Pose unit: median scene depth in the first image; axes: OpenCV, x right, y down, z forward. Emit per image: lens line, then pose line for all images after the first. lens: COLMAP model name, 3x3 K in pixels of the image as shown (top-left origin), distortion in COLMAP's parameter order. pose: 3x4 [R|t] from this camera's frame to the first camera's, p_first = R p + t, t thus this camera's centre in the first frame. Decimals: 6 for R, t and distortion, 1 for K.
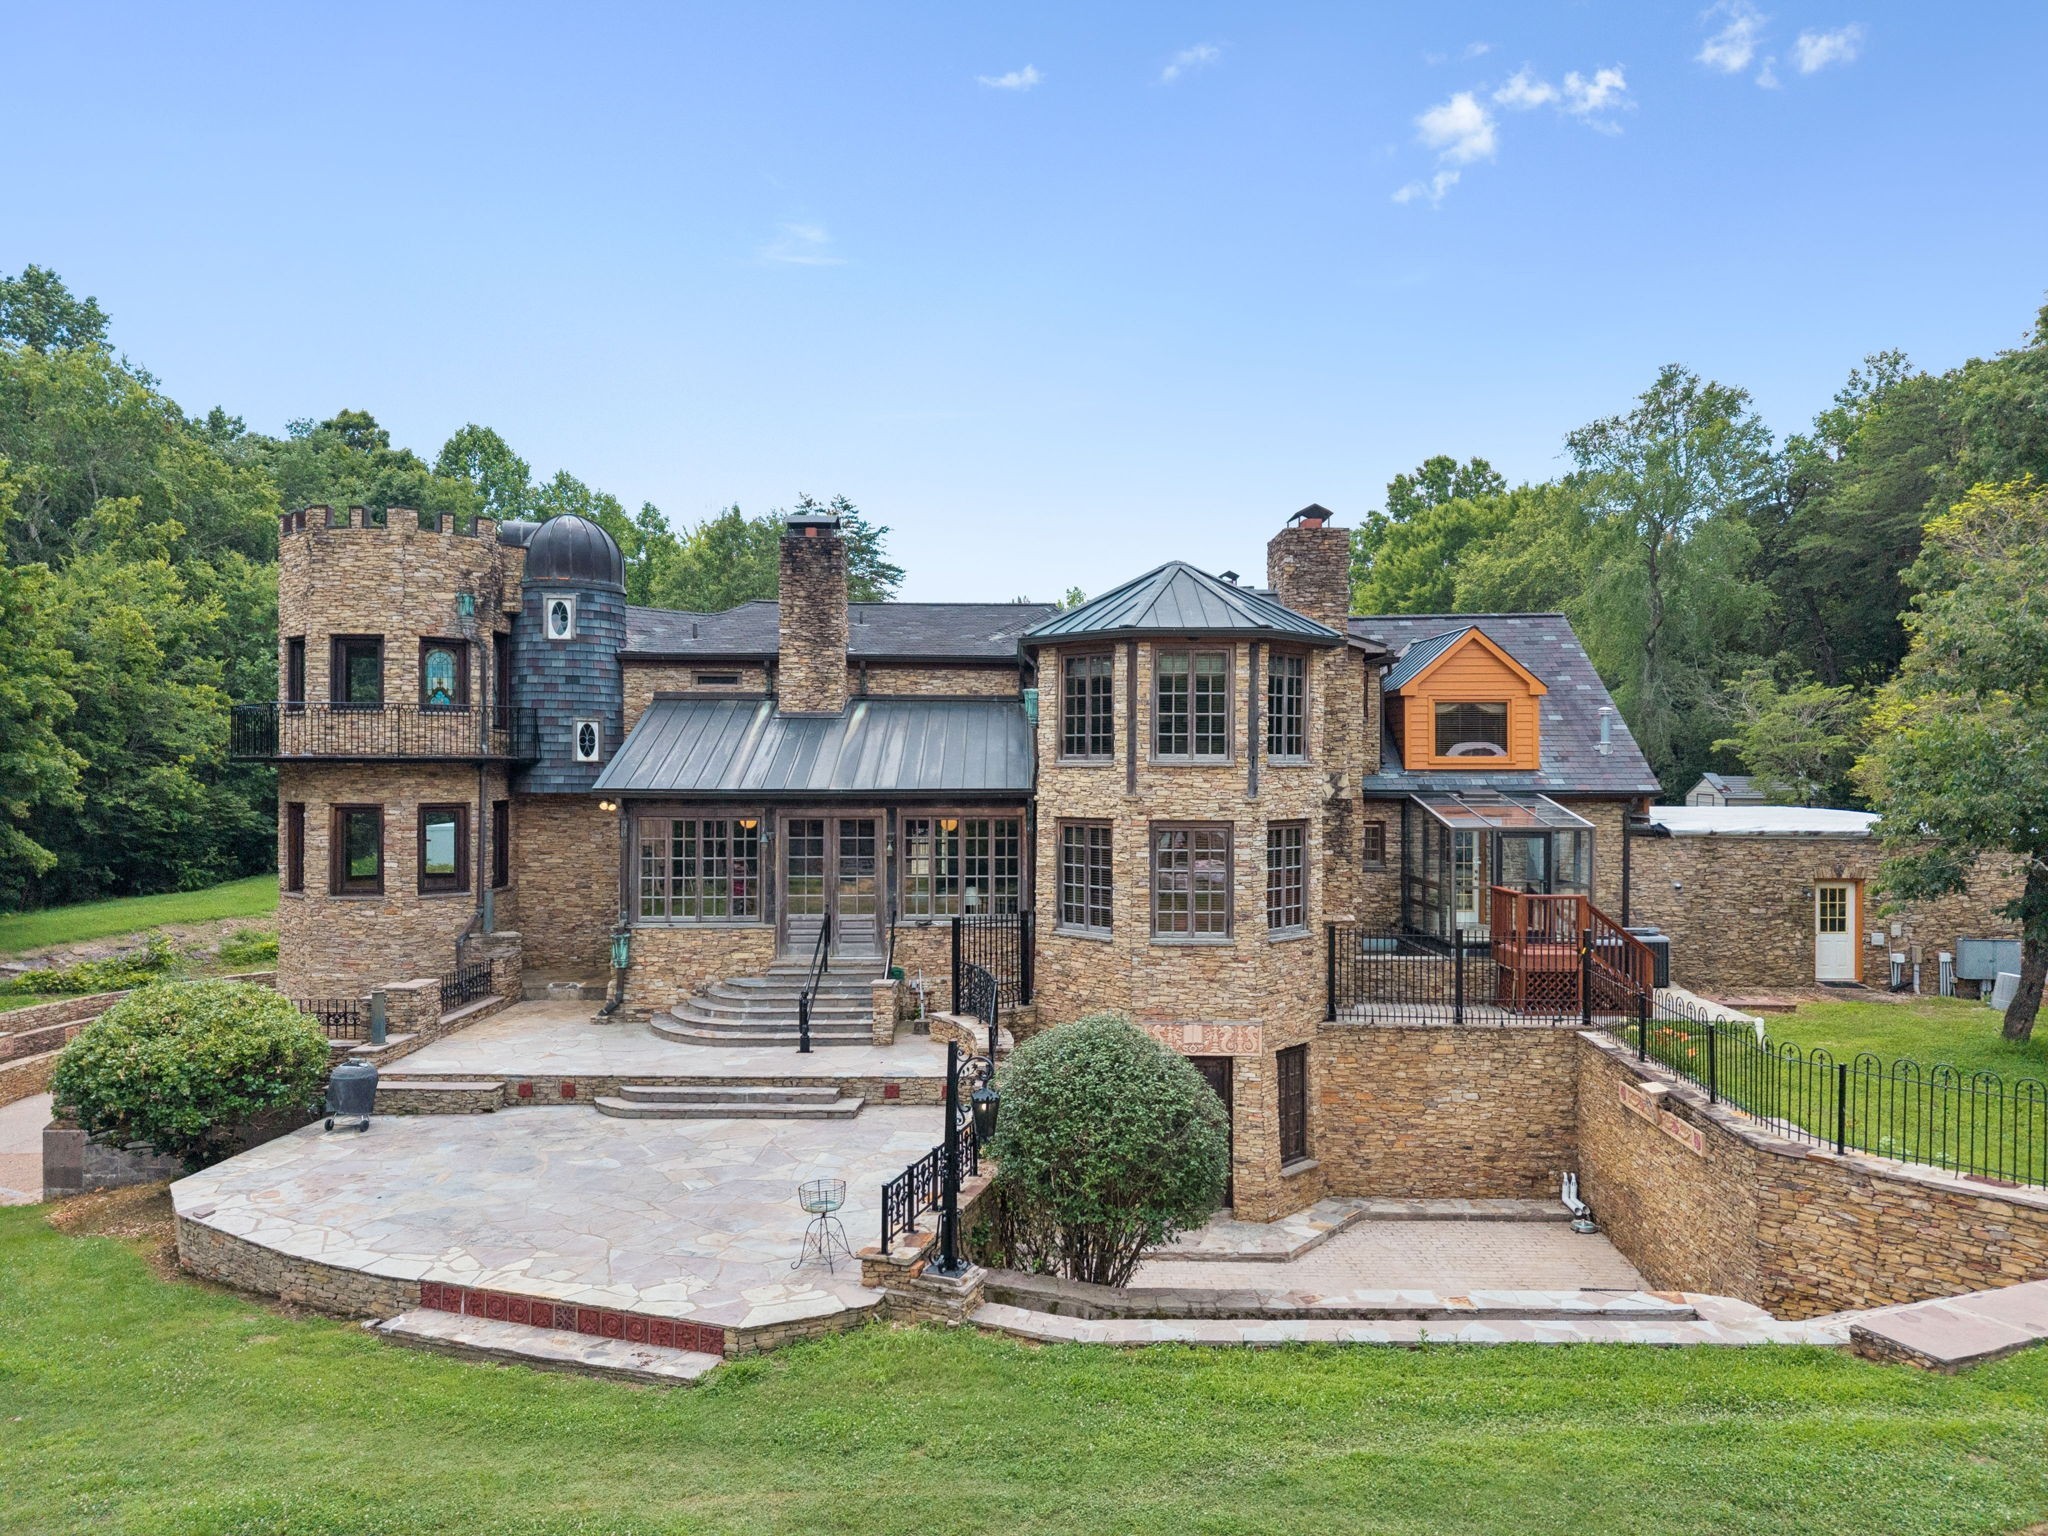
lens RADIAL K [[1423.0, 0, 1027.4], [0, 1423.0, 780.2], [0, 0, 1]] dist [-0.000657, -0.003631]
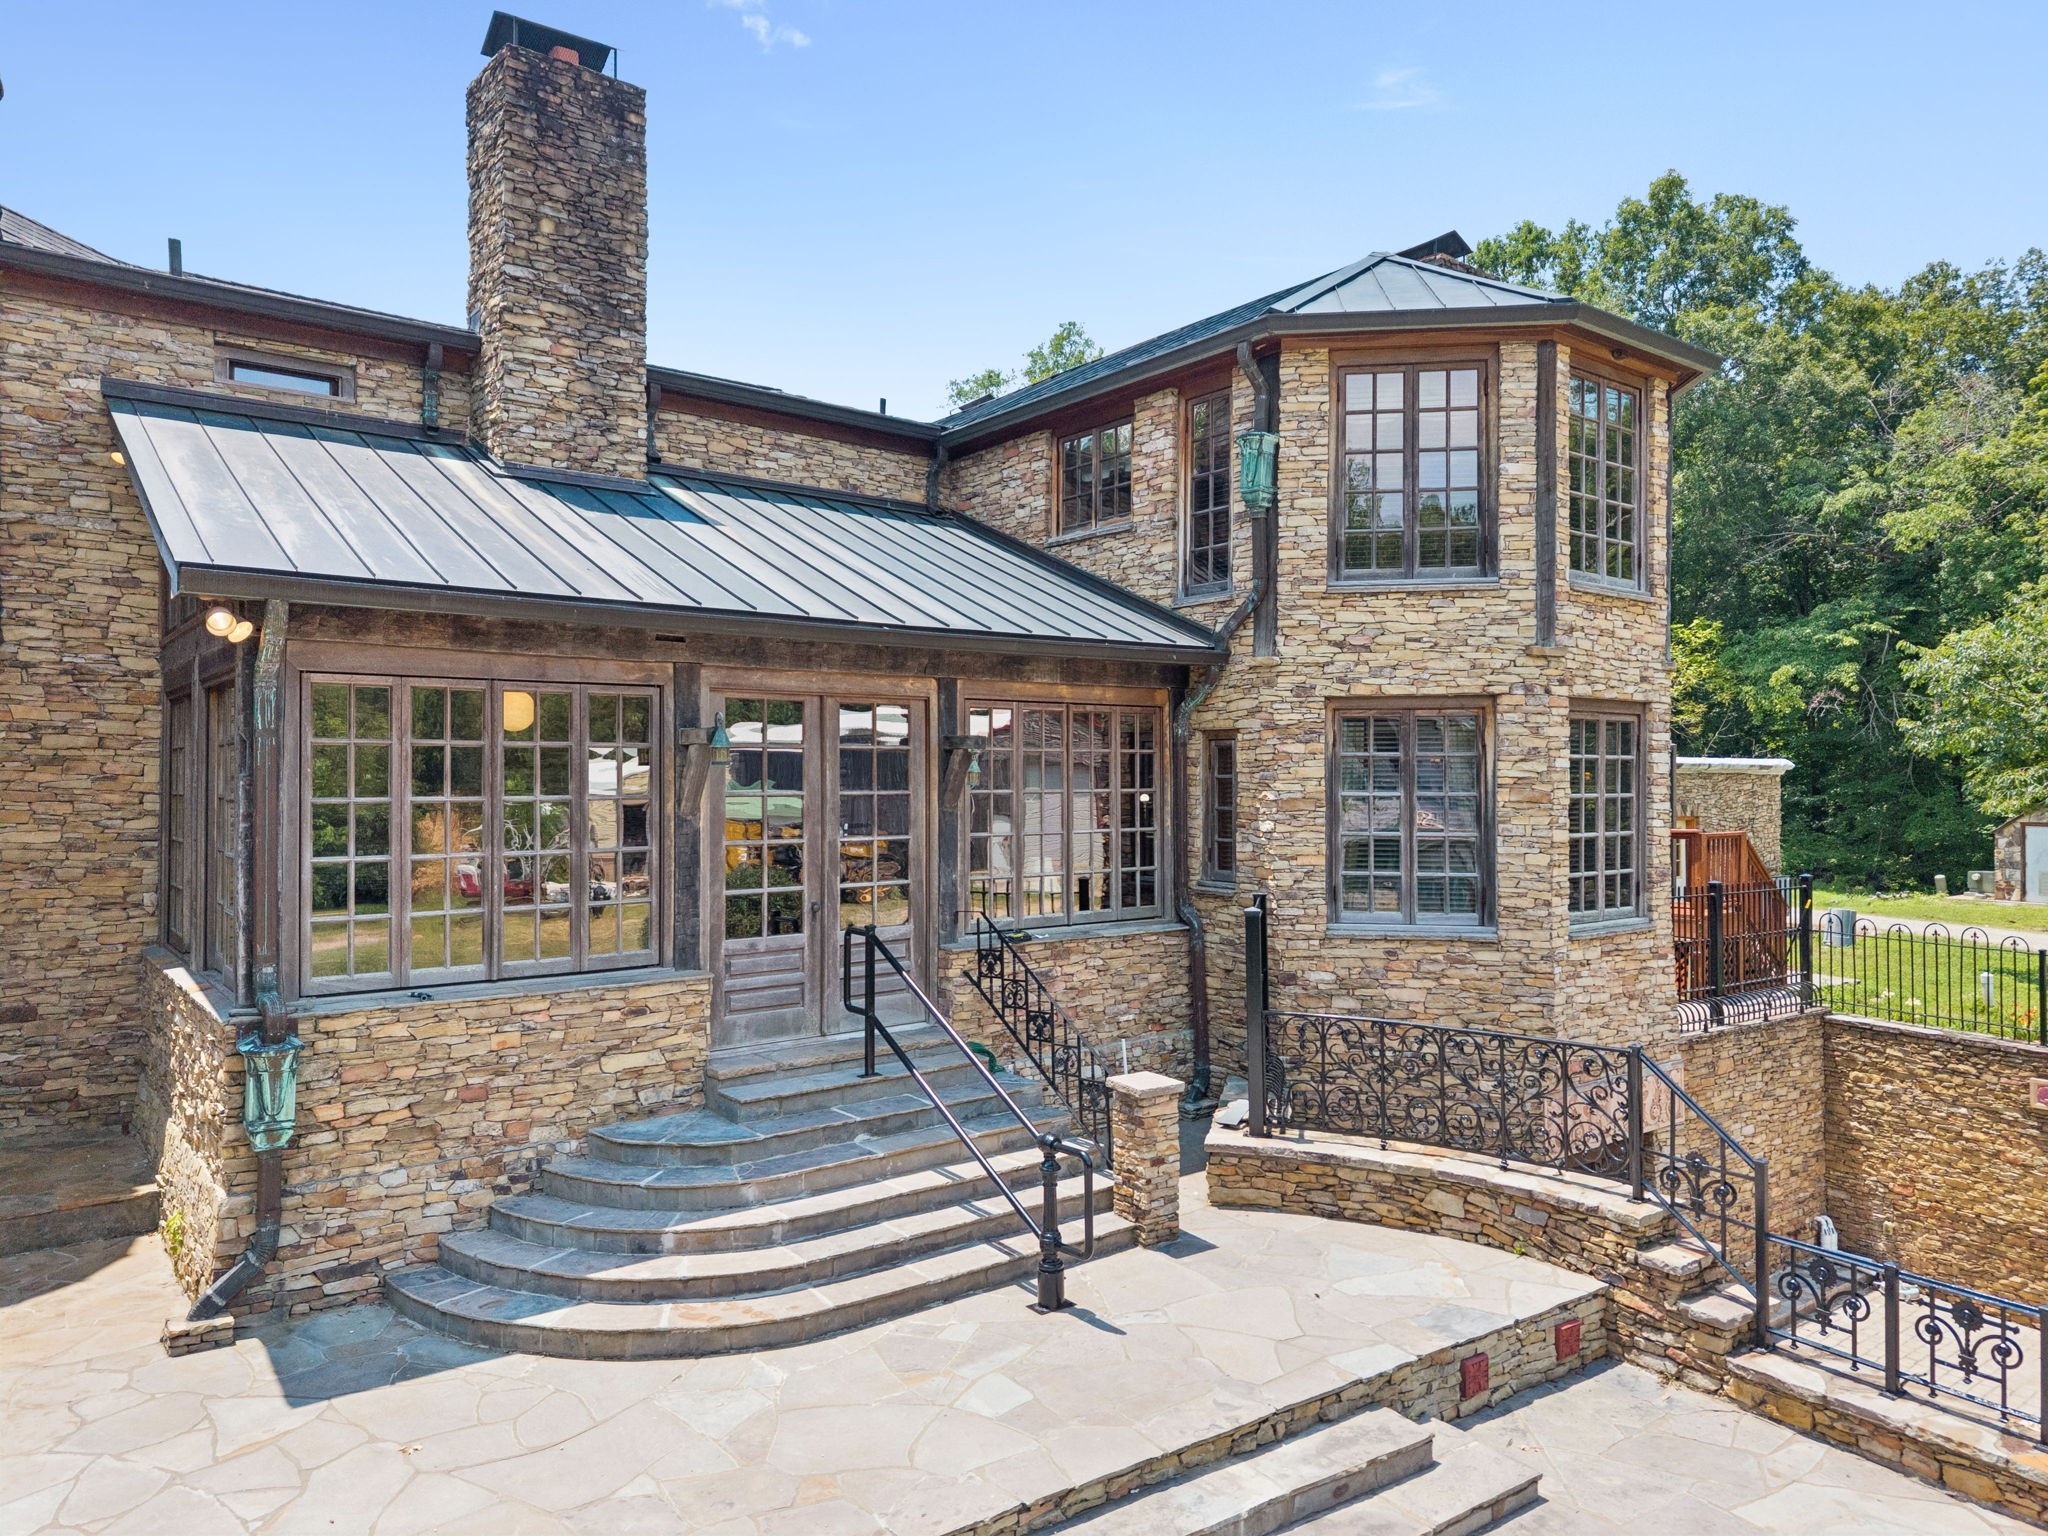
lens RADIAL K [[1423.0, 0, 1027.4], [0, 1423.0, 780.2], [0, 0, 1]] dist [-0.000657, -0.003631]
pose [[0.786913, -0.000824, 0.617064, -0.348263], [0.009218, 0.999903, -0.010420, 0.056241], [-0.616995, 0.013888, 0.786844, 0.652362]]
